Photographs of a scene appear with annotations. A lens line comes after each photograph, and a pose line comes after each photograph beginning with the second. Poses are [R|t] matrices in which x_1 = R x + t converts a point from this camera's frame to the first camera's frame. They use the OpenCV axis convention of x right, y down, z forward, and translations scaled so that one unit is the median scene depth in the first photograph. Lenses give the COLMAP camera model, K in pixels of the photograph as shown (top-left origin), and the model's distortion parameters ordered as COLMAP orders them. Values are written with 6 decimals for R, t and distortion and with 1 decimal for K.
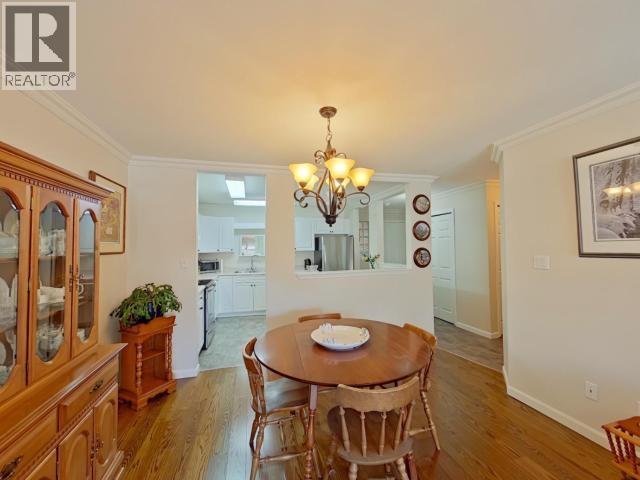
lens RADIAL K [[259.9, 0, 322.7], [0, 259.9, 242.0], [0, 0, 1]] dist [-0.010334, -0.000085]
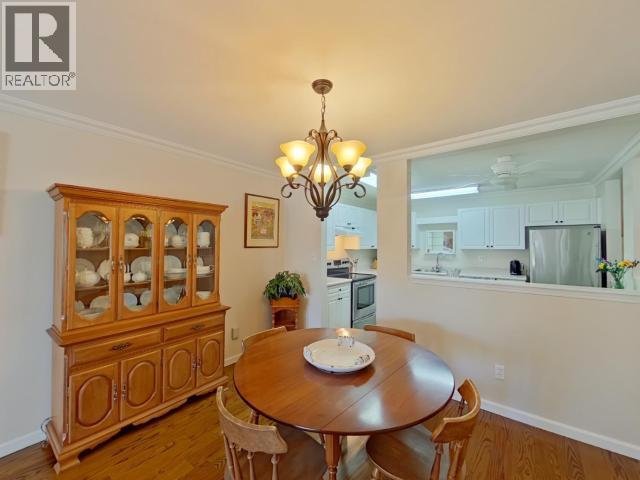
lens RADIAL K [[259.9, 0, 320.7], [0, 259.9, 243.0], [0, 0, 1]] dist [-0.010334, -0.000085]
pose [[0.580185, 0.011762, -0.814400, 0.506912], [0.007137, 0.999784, 0.019524, -0.004970], [0.814453, -0.017140, 0.579976, 0.387983]]
